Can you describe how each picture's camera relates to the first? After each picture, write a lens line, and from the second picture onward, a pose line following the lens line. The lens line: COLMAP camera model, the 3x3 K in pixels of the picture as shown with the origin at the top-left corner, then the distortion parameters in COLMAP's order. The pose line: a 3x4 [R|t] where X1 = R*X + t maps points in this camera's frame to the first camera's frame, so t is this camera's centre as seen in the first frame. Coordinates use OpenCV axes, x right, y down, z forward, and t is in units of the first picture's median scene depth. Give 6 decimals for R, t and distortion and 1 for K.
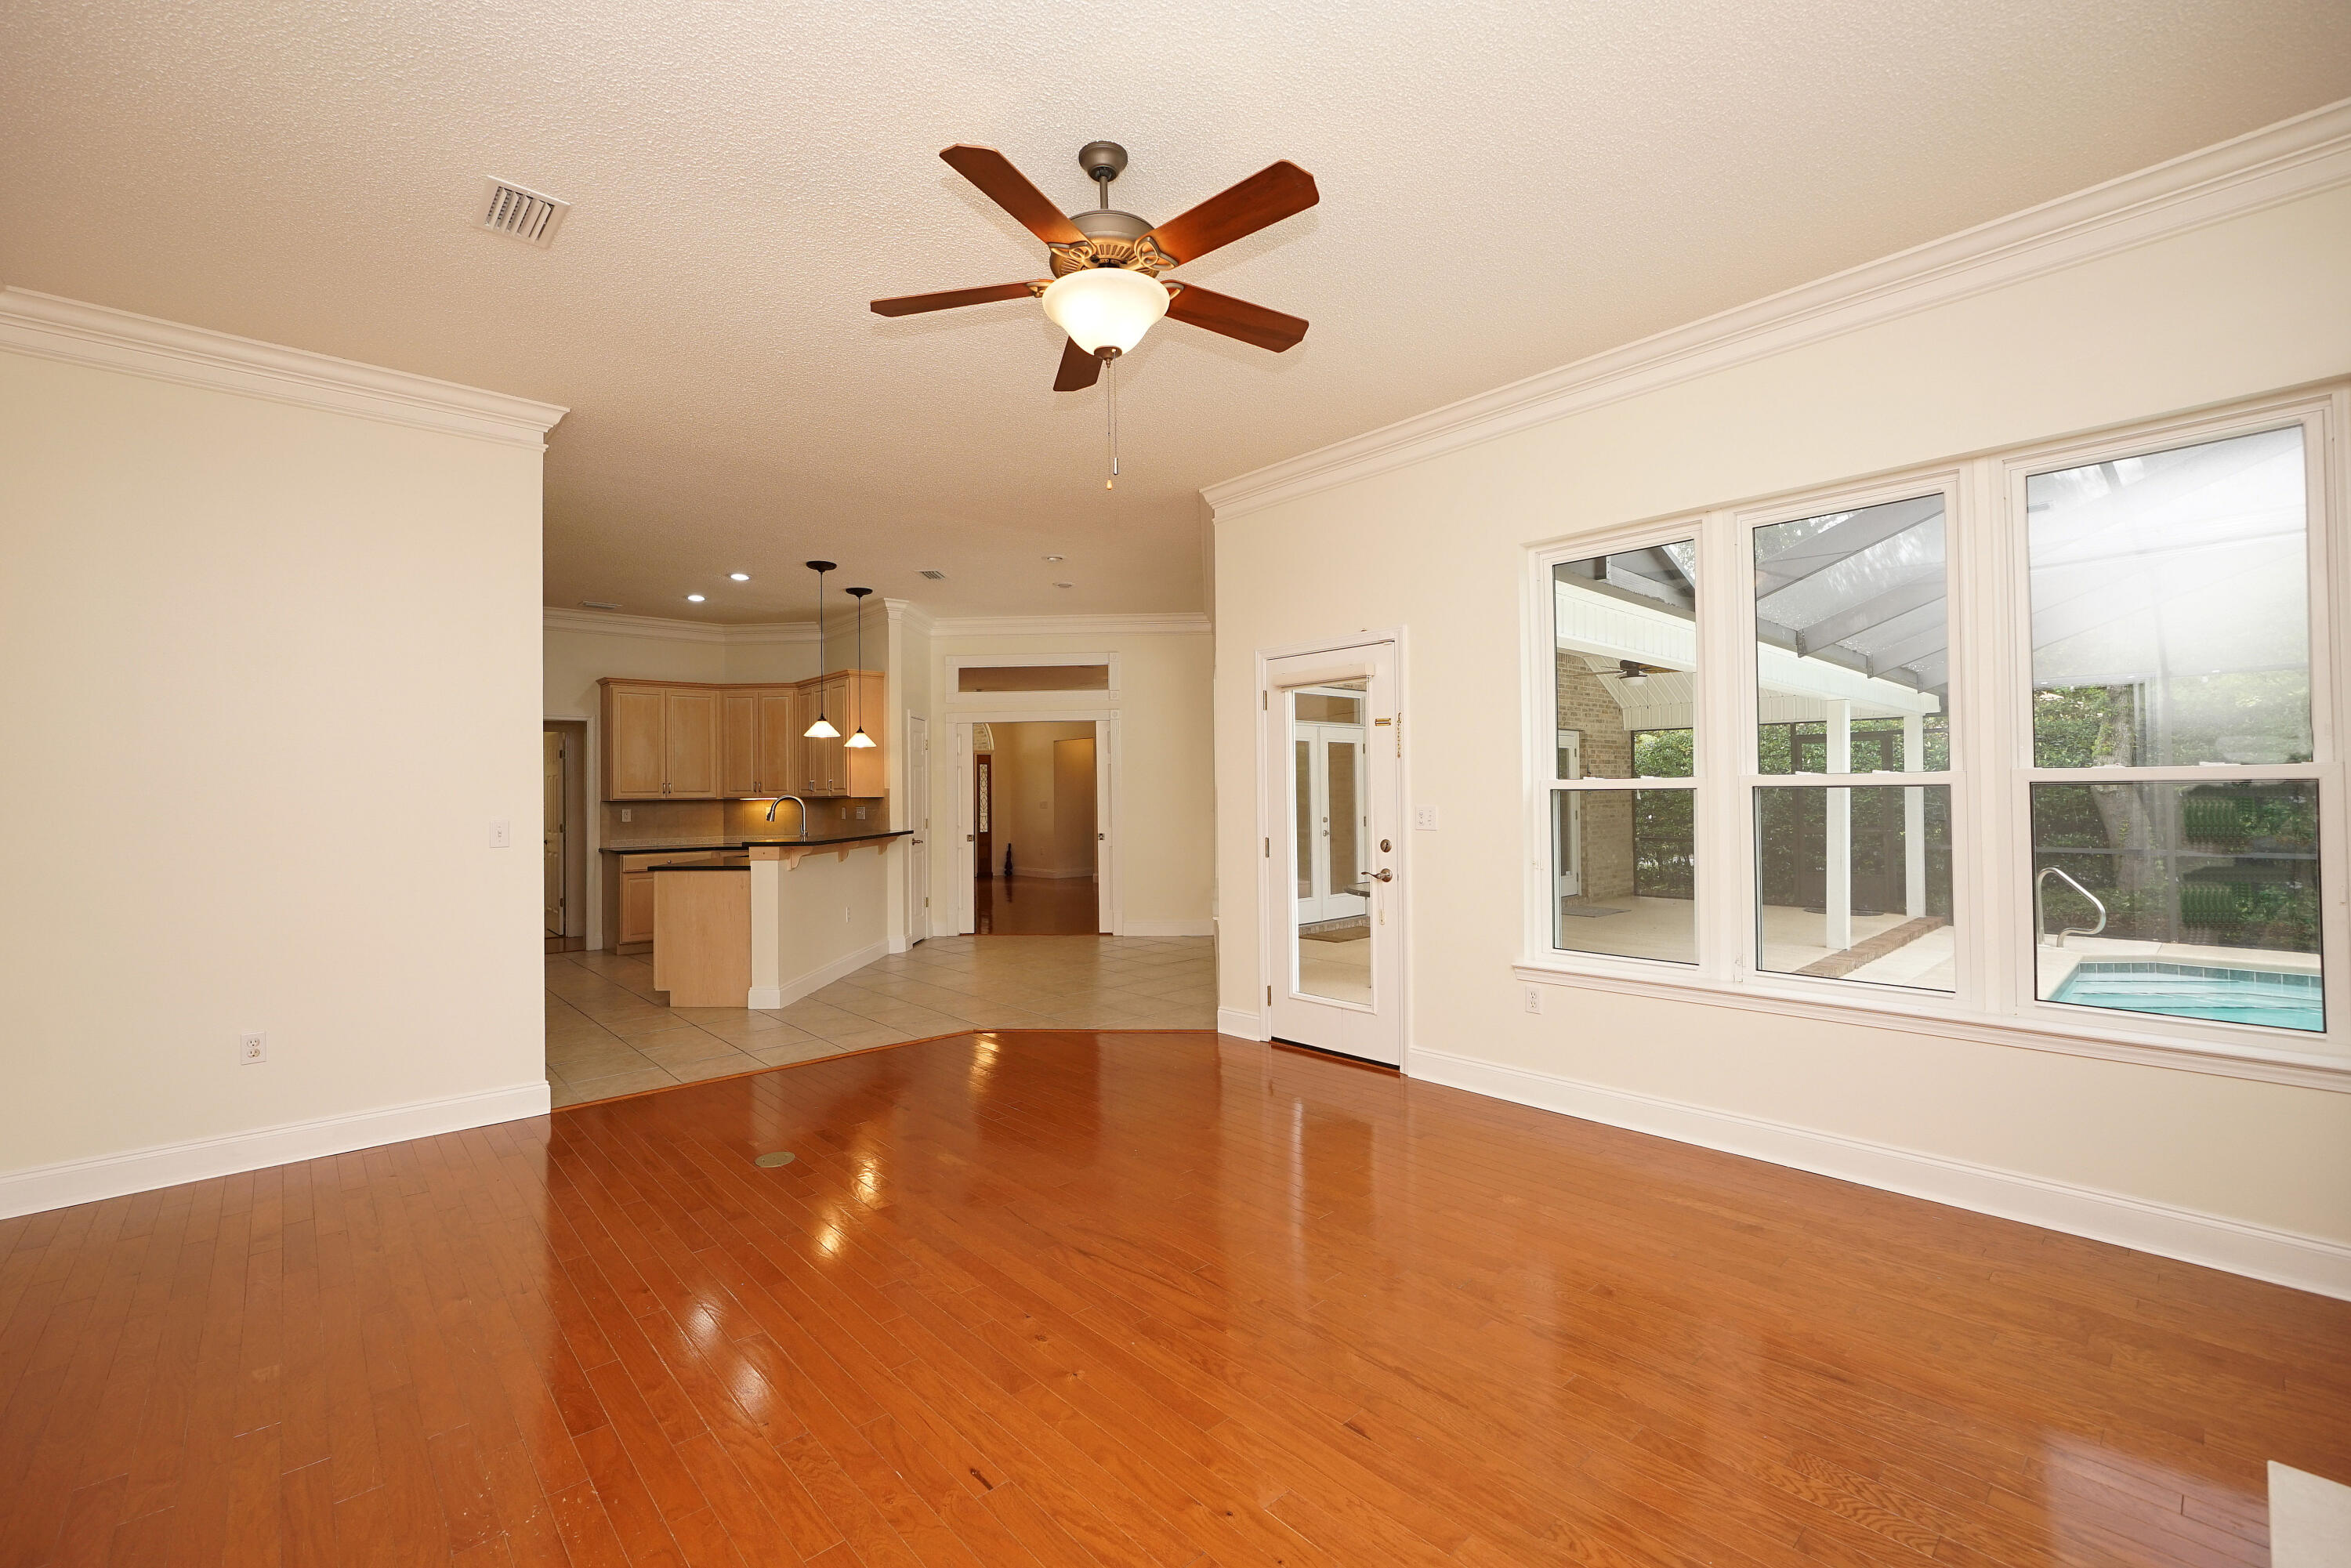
lens RADIAL K [[992.6, 0, 1141.6], [0, 992.6, 775.5], [0, 0, 1]] dist [-0.011078, 0.004731]
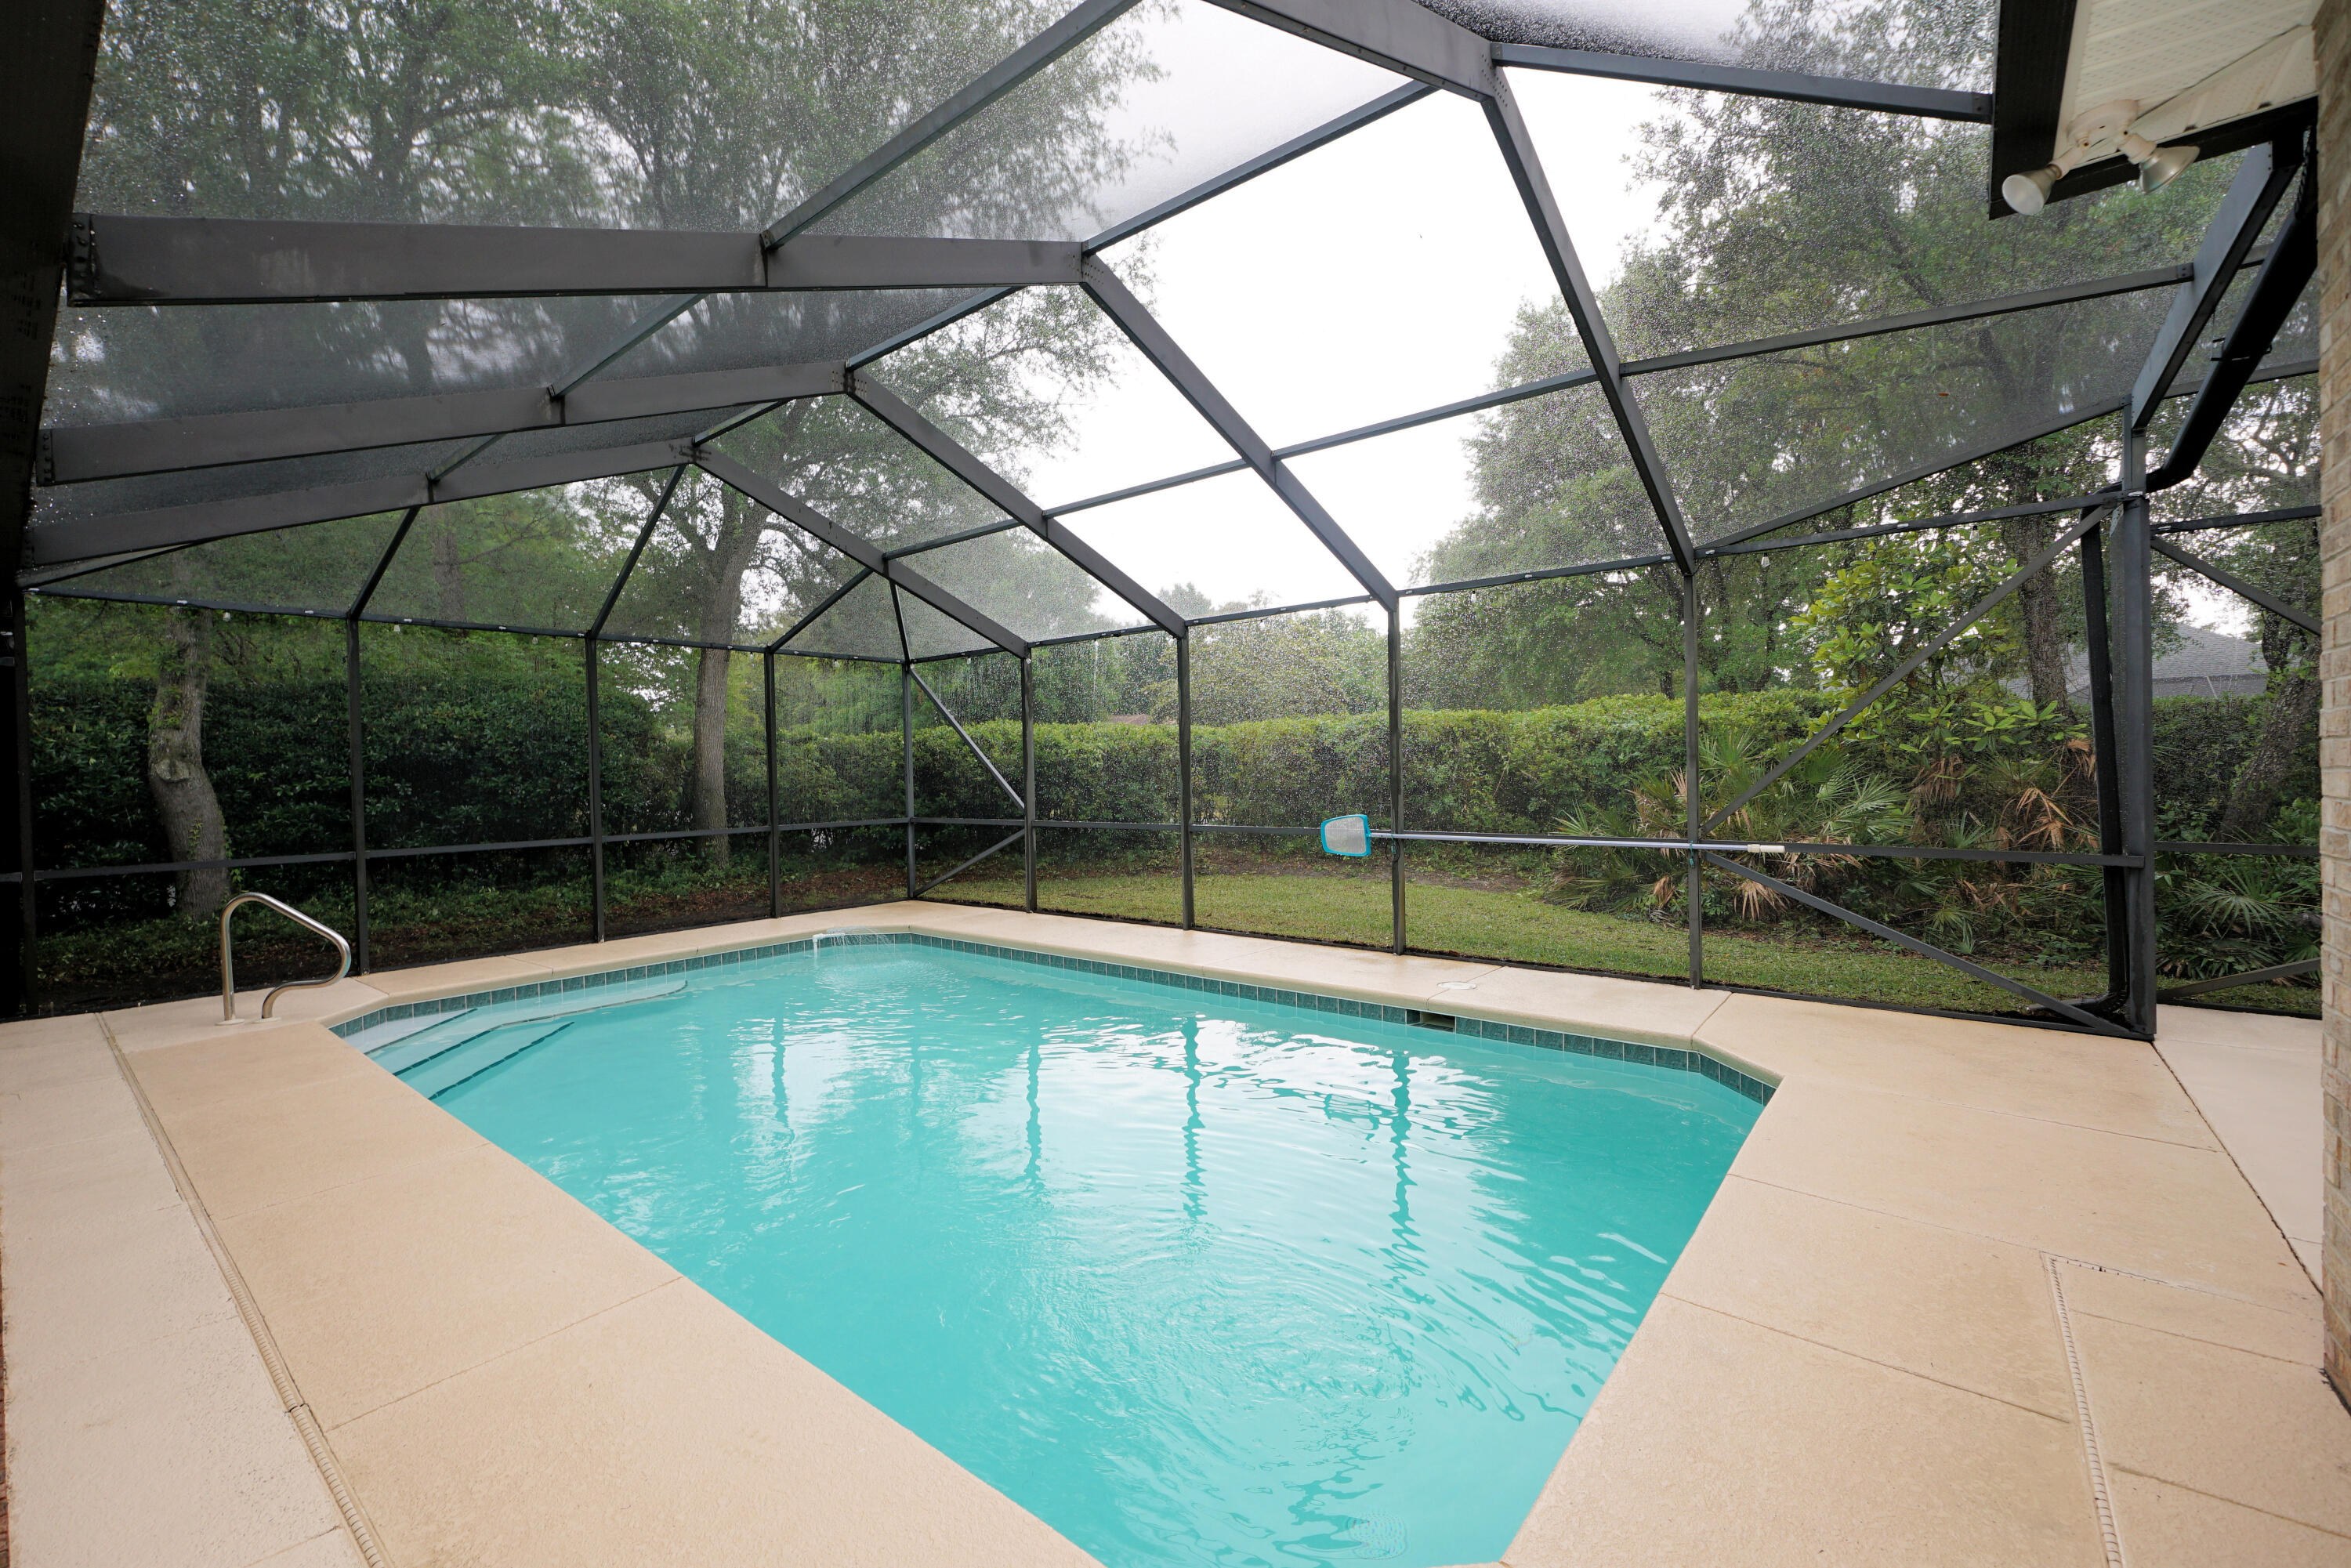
lens RADIAL K [[983.9, 0, 1158.5], [0, 983.9, 778.4], [0, 0, 1]] dist [-0.018871, 0.000094]
pose [[-0.161436, -0.000153, 0.986883, 0.238901], [0.002461, 0.999997, 0.000558, 0.023516], [-0.986880, 0.002519, -0.161435, 0.565801]]
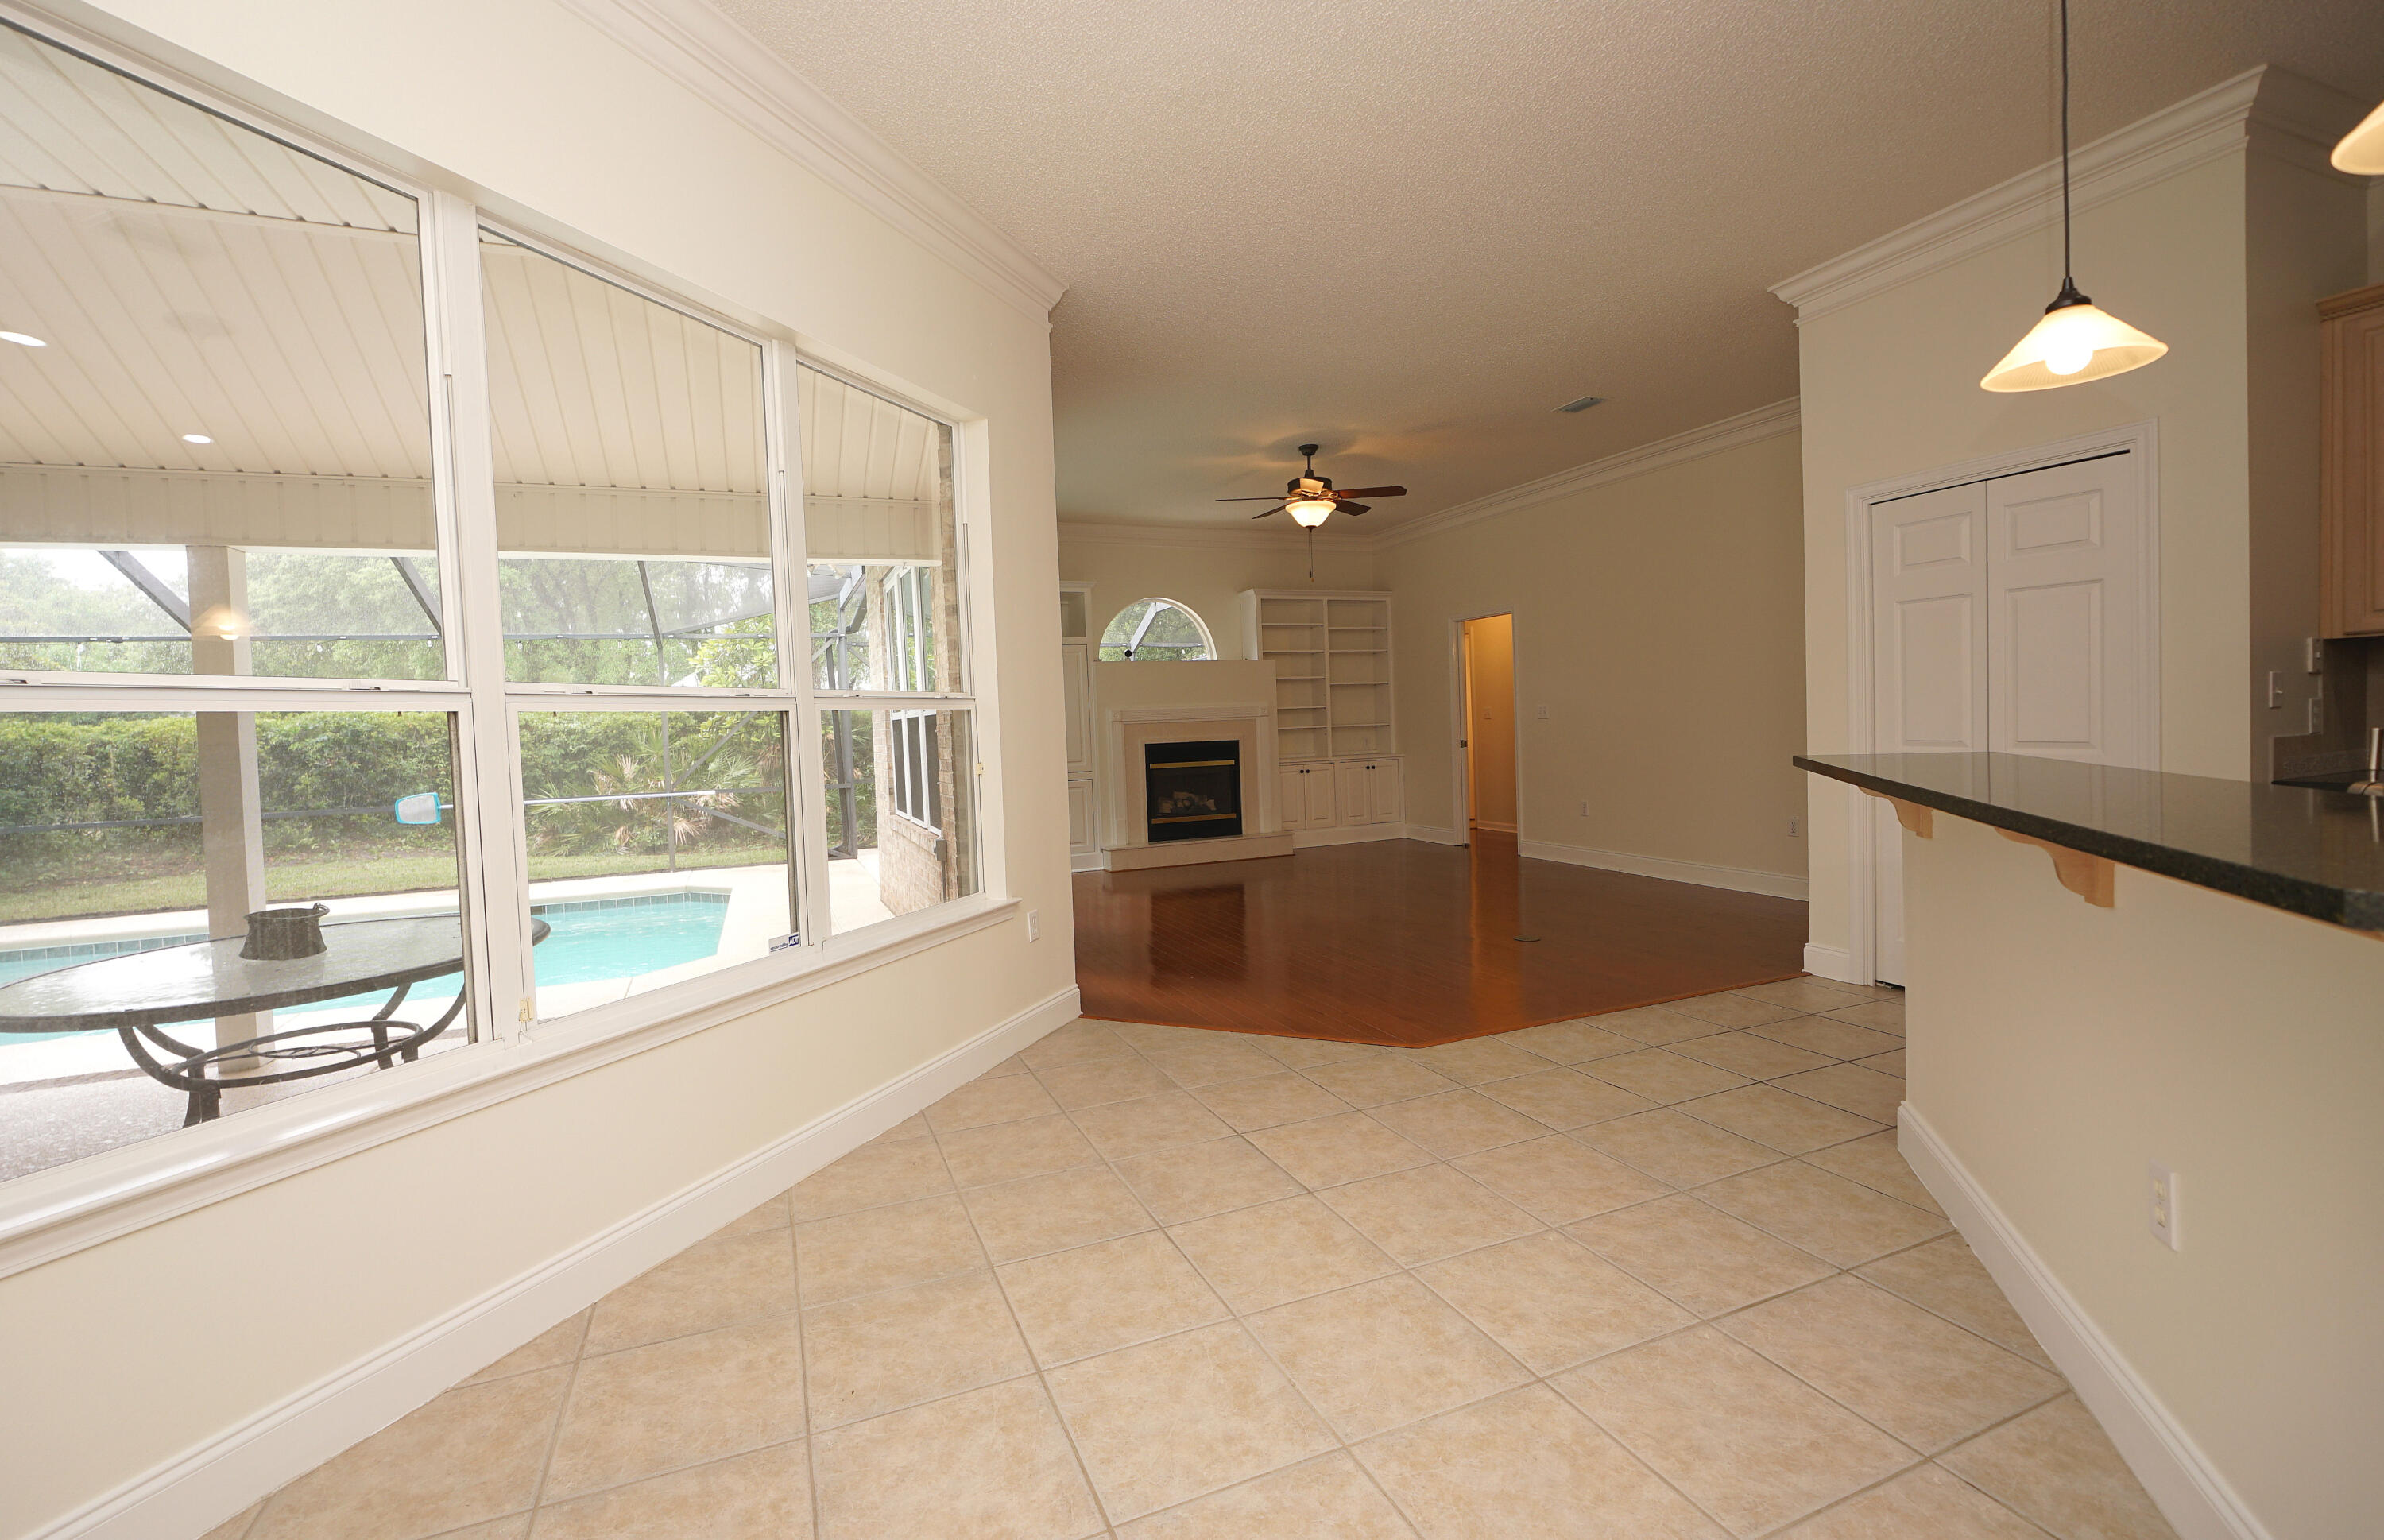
lens RADIAL K [[1038.7, 0, 1160.6], [0, 1038.7, 763.6], [0, 0, 1]] dist [-0.000776, 0.000097]
pose [[-0.941384, 0.032847, 0.335734, -0.171930], [0.041501, 0.998965, 0.018632, 0.033164], [-0.334775, 0.031473, -0.941772, 1.112233]]
